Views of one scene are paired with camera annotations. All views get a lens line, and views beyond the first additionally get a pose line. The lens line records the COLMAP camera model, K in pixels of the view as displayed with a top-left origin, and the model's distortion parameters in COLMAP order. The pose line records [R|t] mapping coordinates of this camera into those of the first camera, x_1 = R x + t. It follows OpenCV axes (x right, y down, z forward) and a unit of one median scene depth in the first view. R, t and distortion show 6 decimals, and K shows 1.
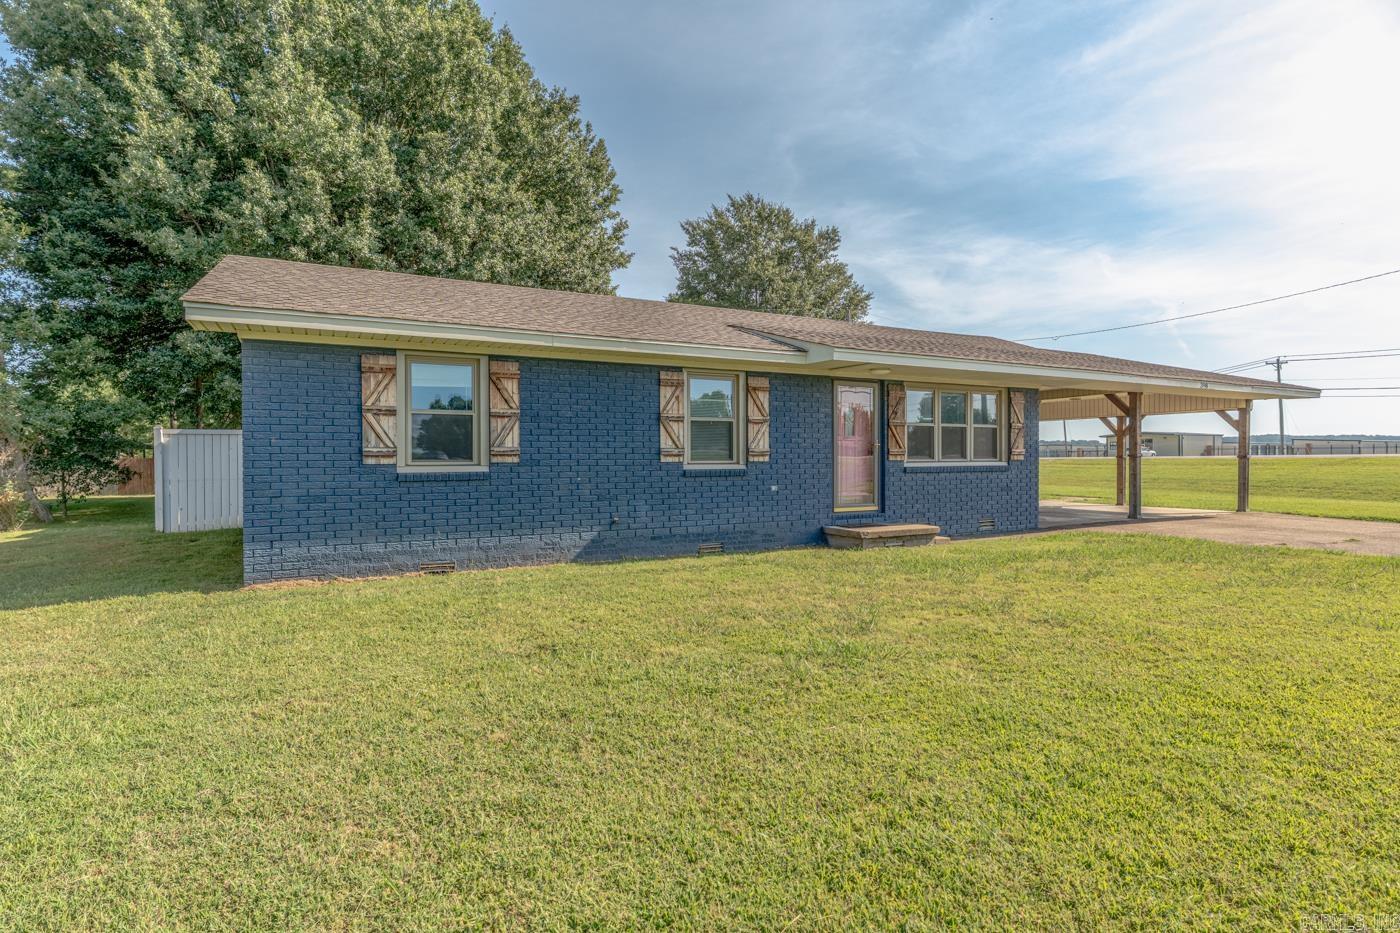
lens RADIAL K [[749.2, 0, 700.0], [0, 749.2, 466.5], [0, 0, 1]] dist [-0.001173, 0.000154]
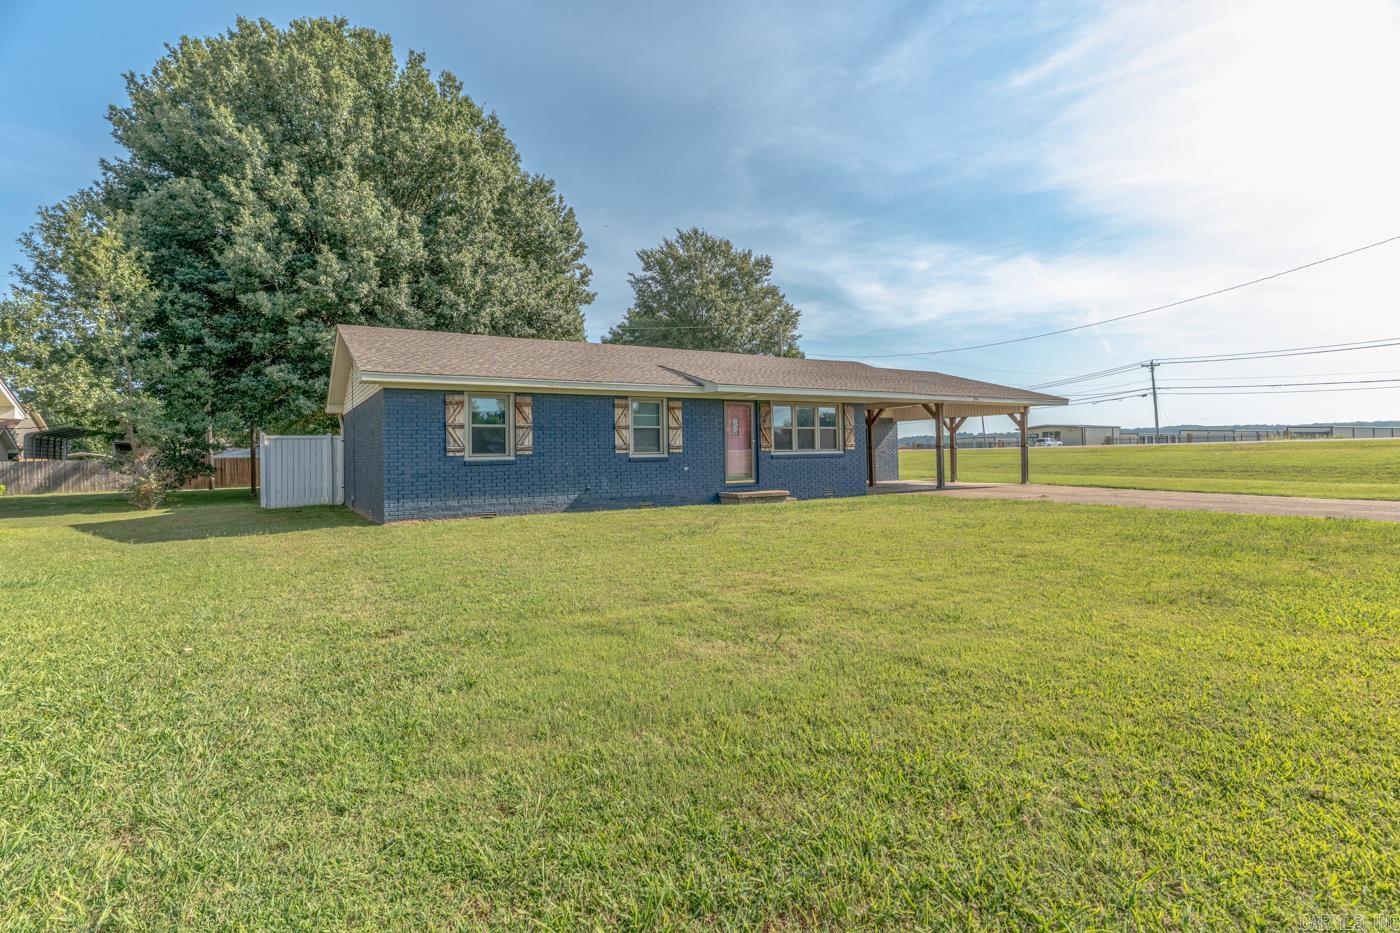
lens RADIAL K [[716.0, 0, 702.9], [0, 716.0, 442.3], [0, 0, 1]] dist [0.000791, -0.000217]
pose [[0.998279, -0.011772, 0.057455, 0.029957], [0.013288, 0.999572, -0.026077, 0.008158], [-0.057123, 0.026796, 0.998007, -0.356405]]
